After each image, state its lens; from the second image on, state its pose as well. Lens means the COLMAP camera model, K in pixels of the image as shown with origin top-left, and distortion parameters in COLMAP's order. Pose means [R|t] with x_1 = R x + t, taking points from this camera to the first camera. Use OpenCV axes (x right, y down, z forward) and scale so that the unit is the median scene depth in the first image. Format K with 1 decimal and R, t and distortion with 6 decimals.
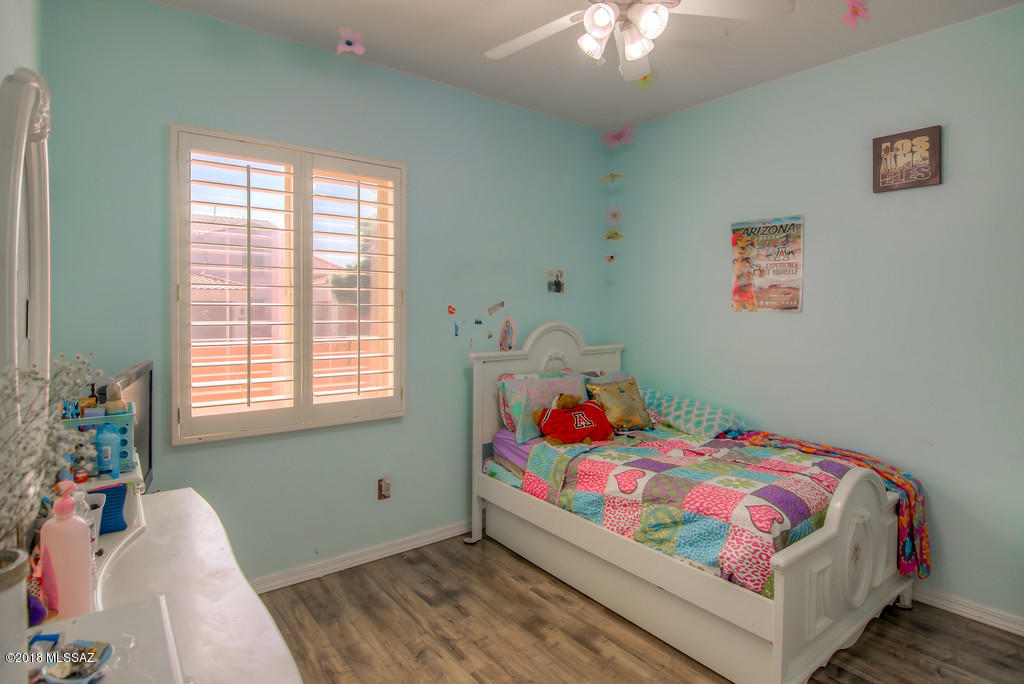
lens RADIAL K [[537.8, 0, 511.3], [0, 537.8, 310.1], [0, 0, 1]] dist [-0.001179, -0.000535]
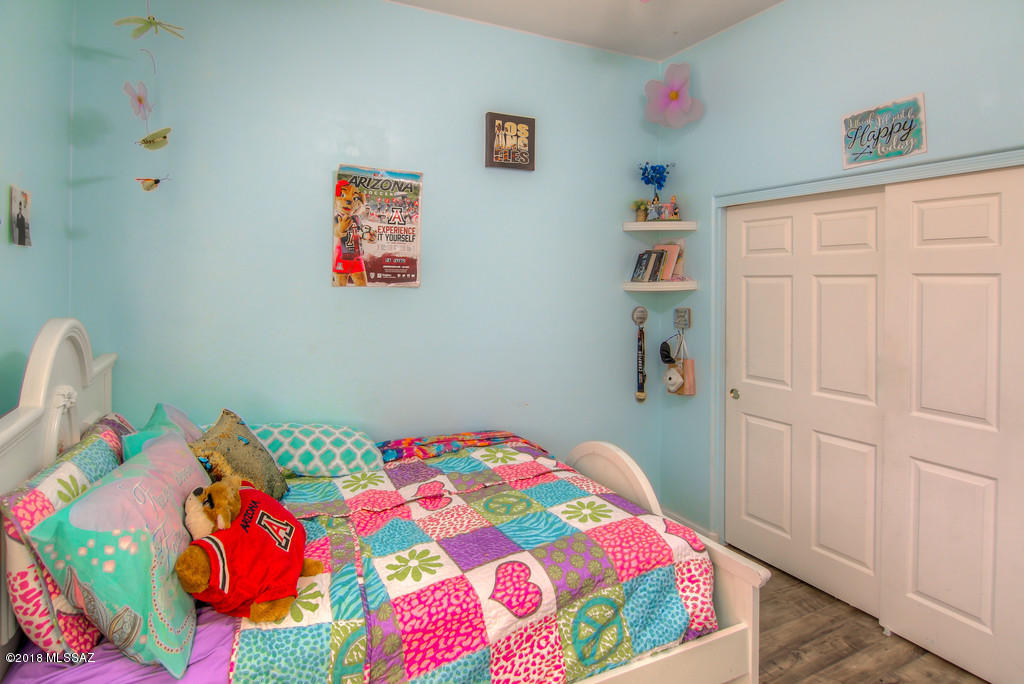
lens RADIAL K [[526.6, 0, 511.3], [0, 526.6, 278.0], [0, 0, 1]] dist [0.001071, 0.000027]
pose [[0.249592, 0.001599, 0.968350, -0.267539], [0.005522, 0.999980, -0.003074, -0.007190], [-0.968335, 0.006114, 0.249578, 0.728749]]
